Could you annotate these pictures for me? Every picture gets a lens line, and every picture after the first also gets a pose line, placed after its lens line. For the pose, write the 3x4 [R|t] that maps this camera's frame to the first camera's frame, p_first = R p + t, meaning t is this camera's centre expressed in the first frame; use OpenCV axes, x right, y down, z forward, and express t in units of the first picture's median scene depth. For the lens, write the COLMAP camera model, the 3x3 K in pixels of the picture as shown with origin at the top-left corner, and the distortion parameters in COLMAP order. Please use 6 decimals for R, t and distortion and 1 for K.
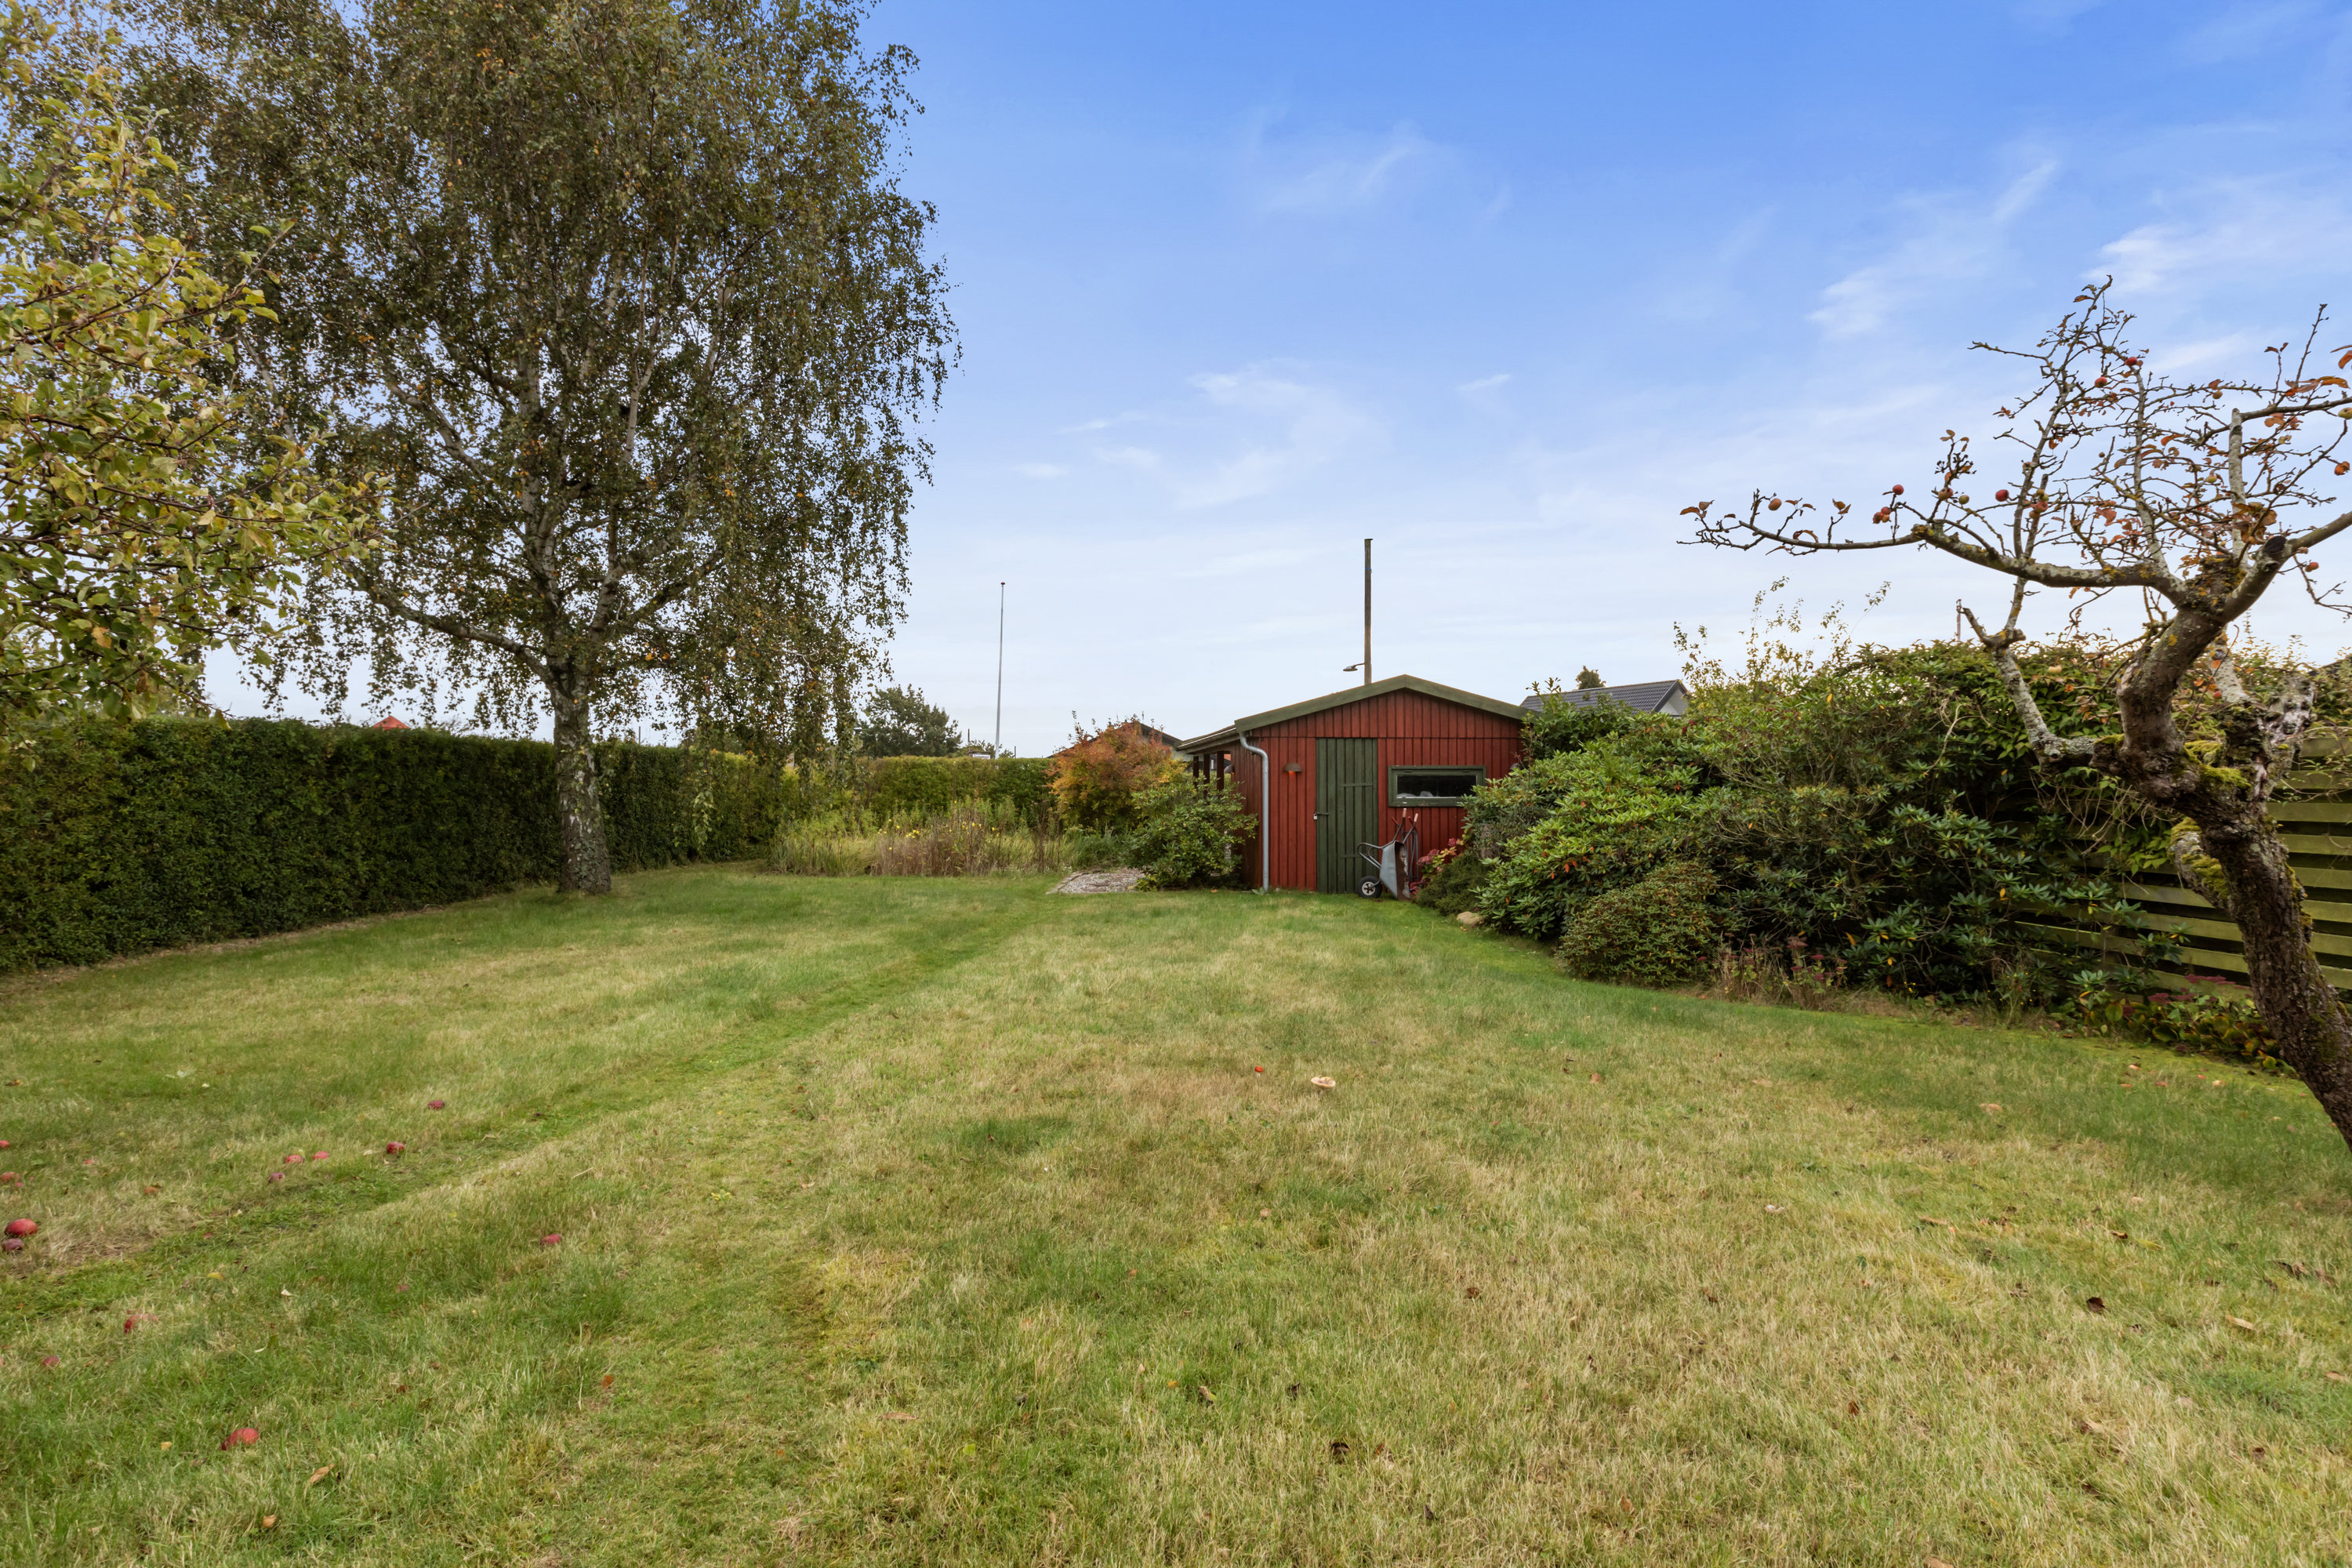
lens RADIAL K [[1164.0, 0, 1180.5], [0, 1164.0, 785.6], [0, 0, 1]] dist [-0.010965, 0.000242]
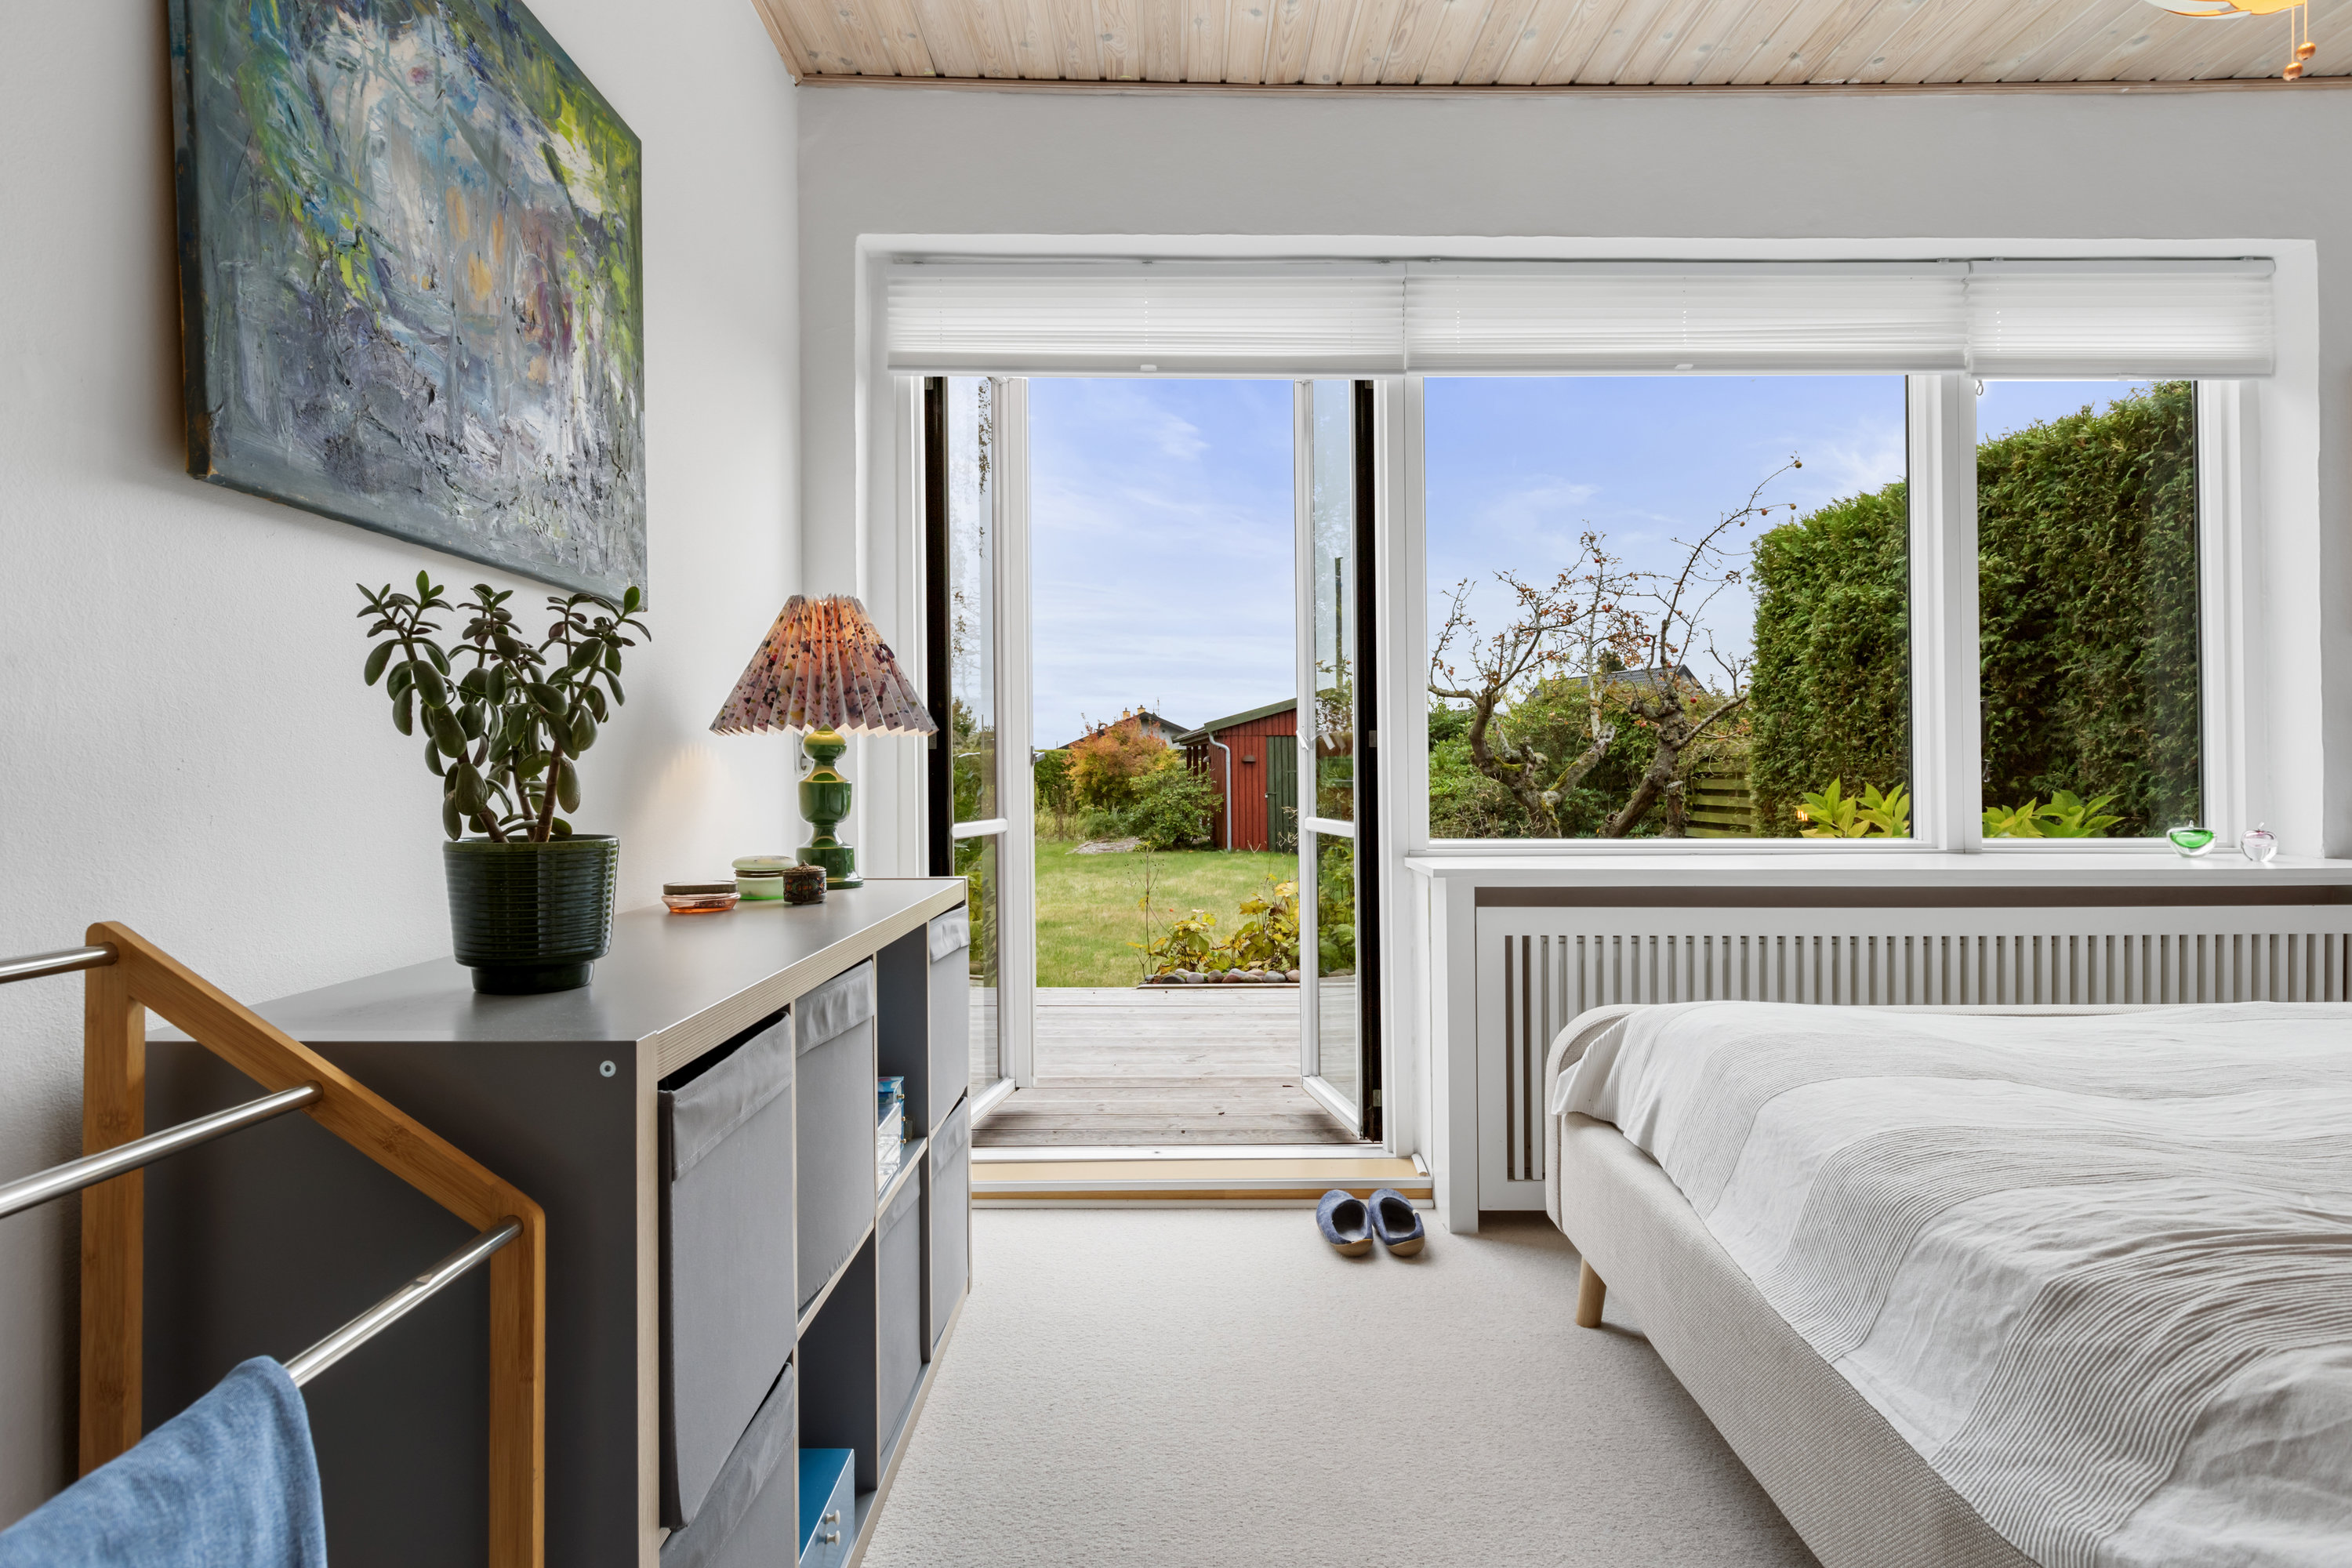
lens RADIAL K [[1250.3, 0, 1173.9], [0, 1250.3, 778.9], [0, 0, 1]] dist [0.000016, -0.000532]
pose [[0.999703, -0.003854, -0.024073, 0.037328], [0.004011, 0.999971, 0.006492, -0.001816], [0.024047, -0.006586, 0.999689, -0.366191]]
